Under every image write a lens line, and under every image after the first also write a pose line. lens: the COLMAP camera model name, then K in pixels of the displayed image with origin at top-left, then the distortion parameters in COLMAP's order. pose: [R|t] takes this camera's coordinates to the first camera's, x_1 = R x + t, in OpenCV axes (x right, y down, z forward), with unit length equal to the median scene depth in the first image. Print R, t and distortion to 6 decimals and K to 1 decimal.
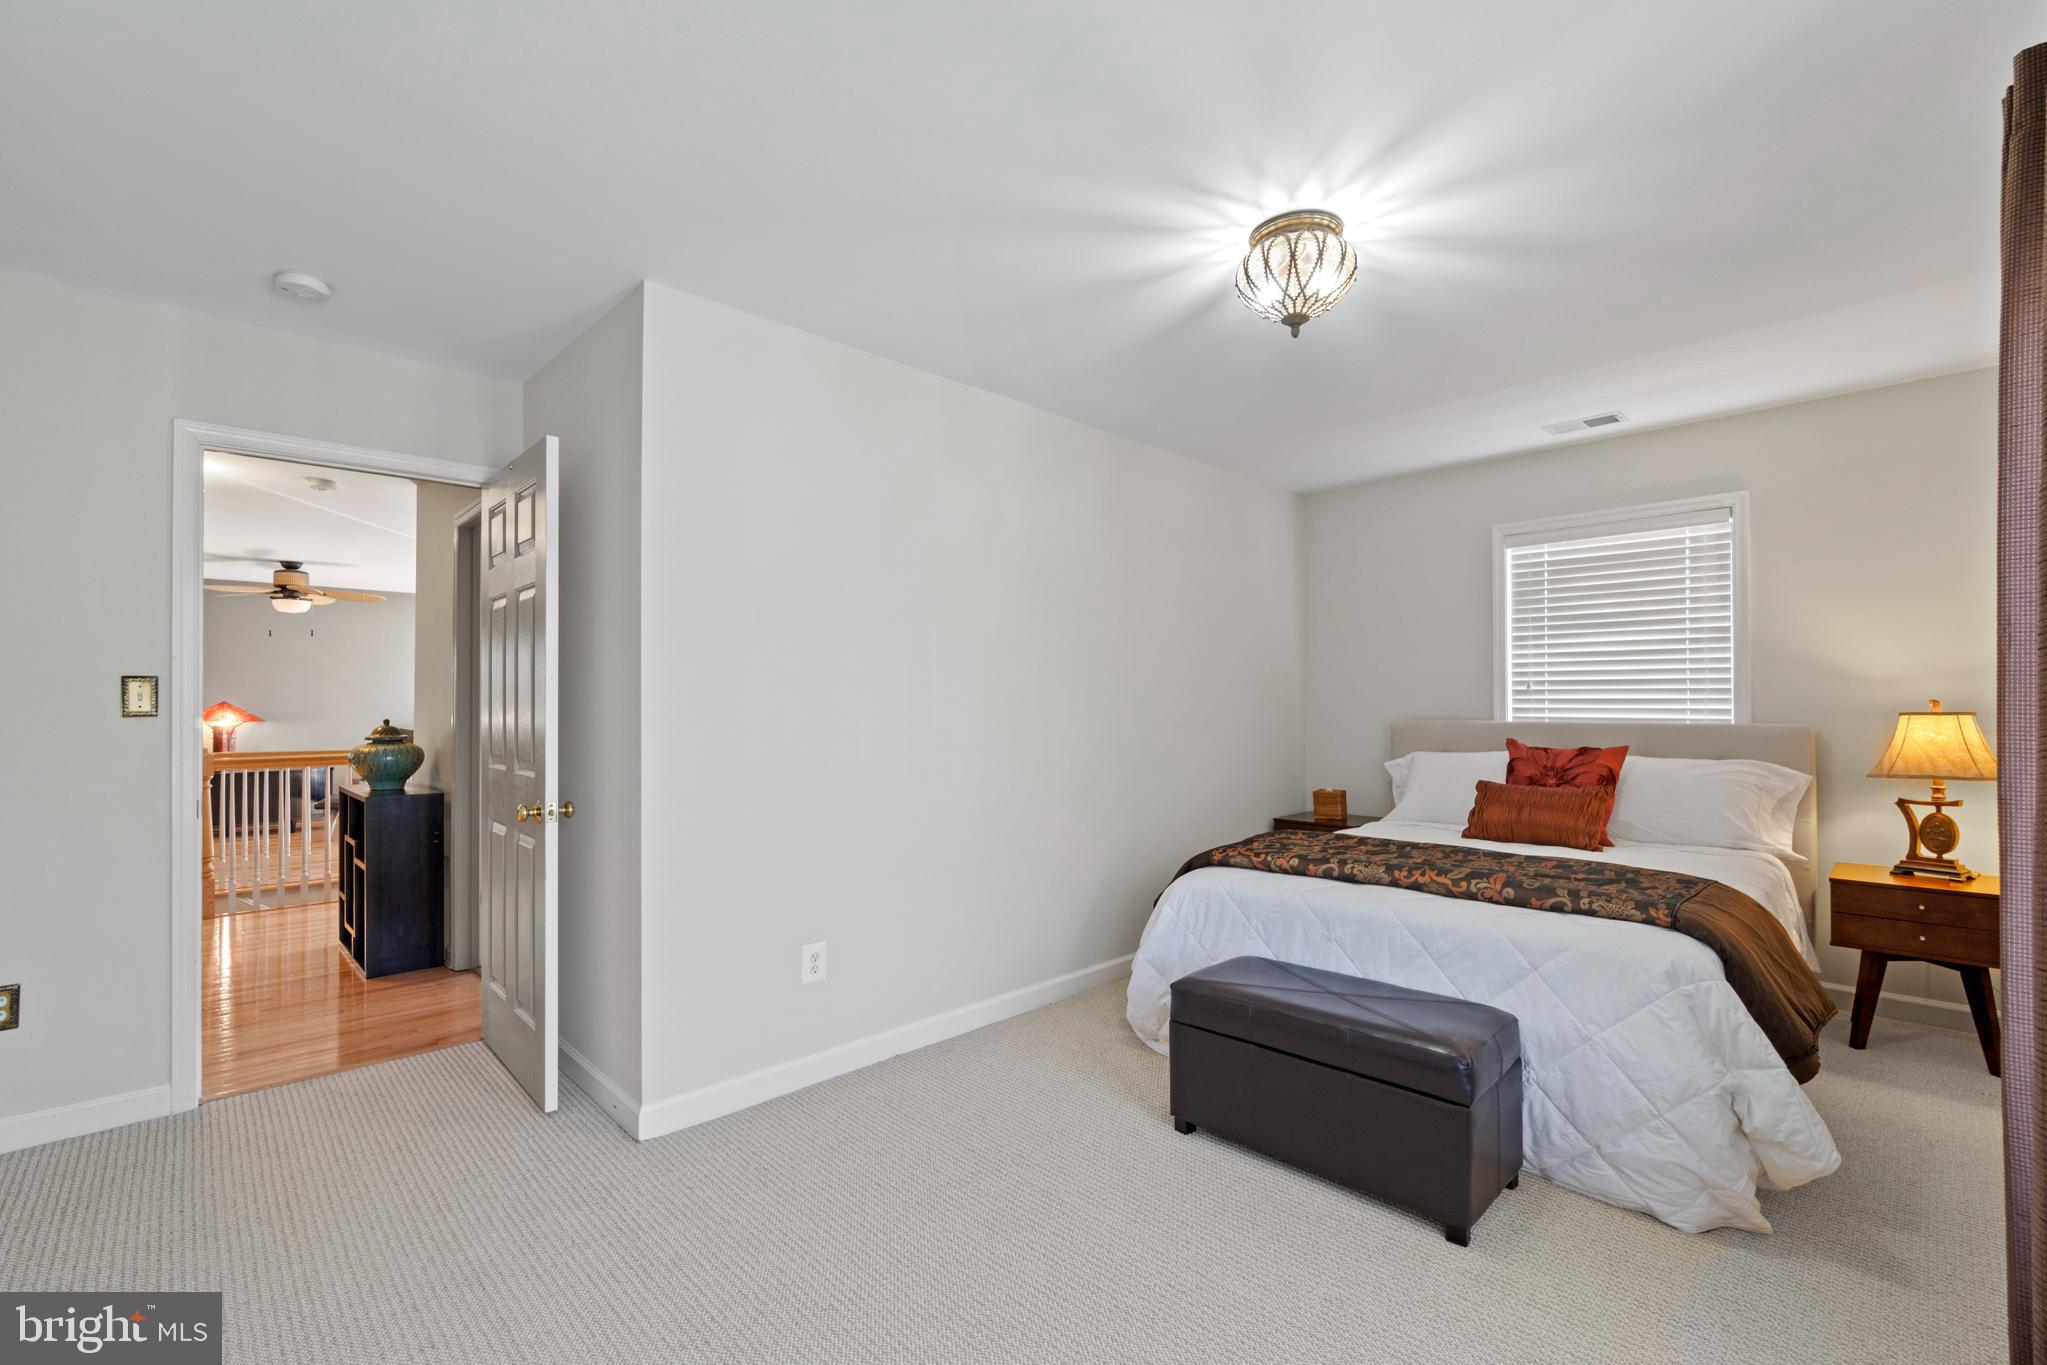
lens RADIAL K [[886.3, 0, 1003.6], [0, 886.3, 701.8], [0, 0, 1]] dist [-0.001801, -0.000227]
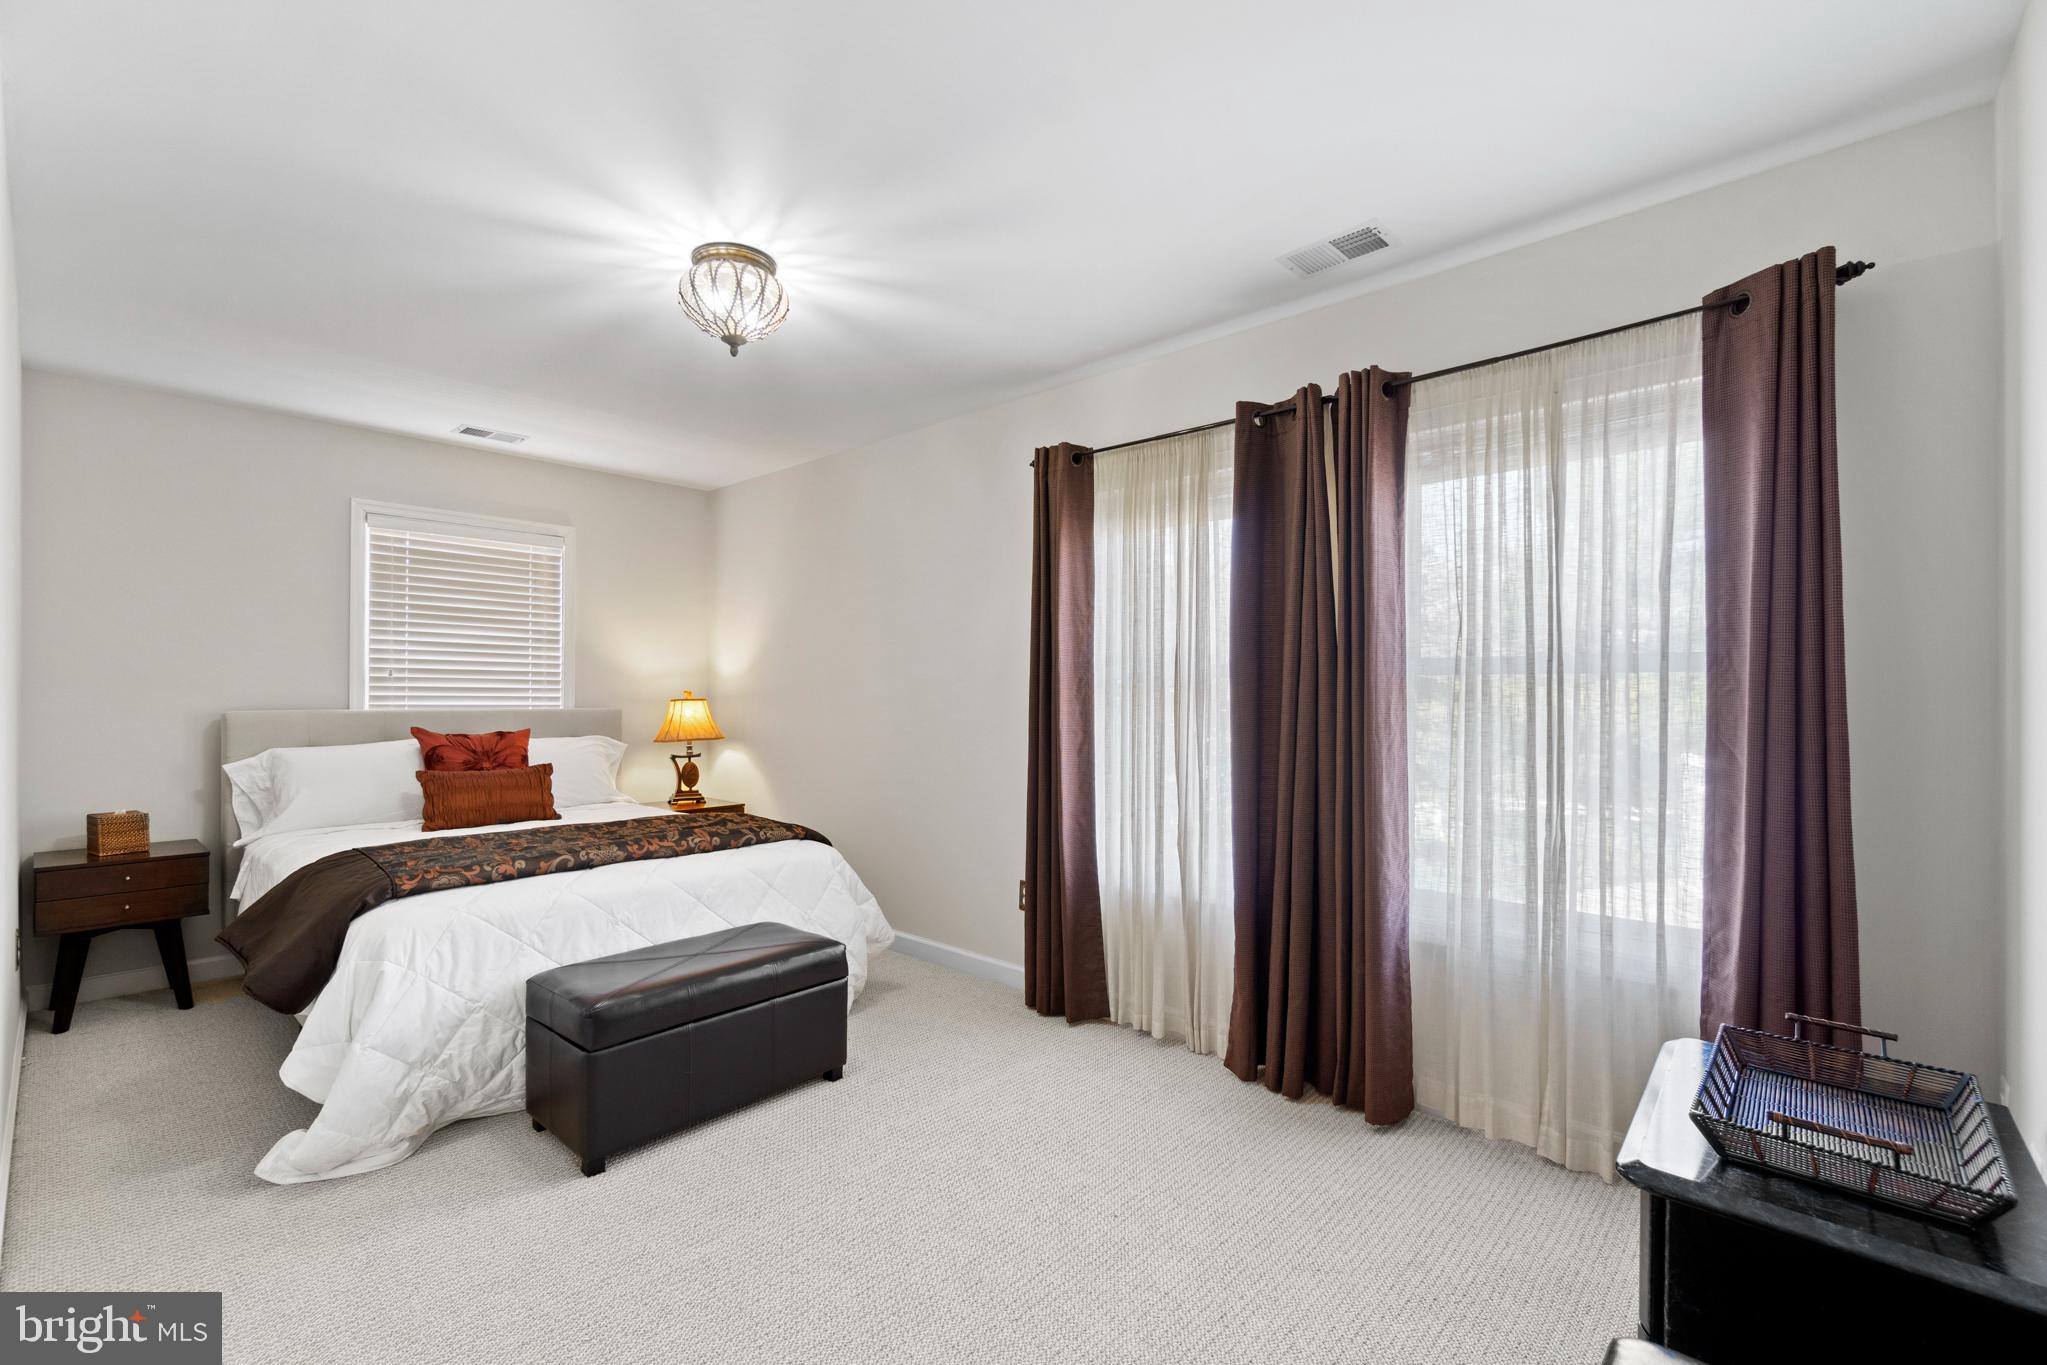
lens RADIAL K [[886.3, 0, 1003.6], [0, 886.3, 701.8], [0, 0, 1]] dist [-0.001801, -0.000227]
pose [[-0.057013, -0.004347, 0.998364, -0.484570], [-0.006843, 0.999969, 0.003964, 0.005928], [-0.998350, -0.006606, -0.057041, 0.447066]]
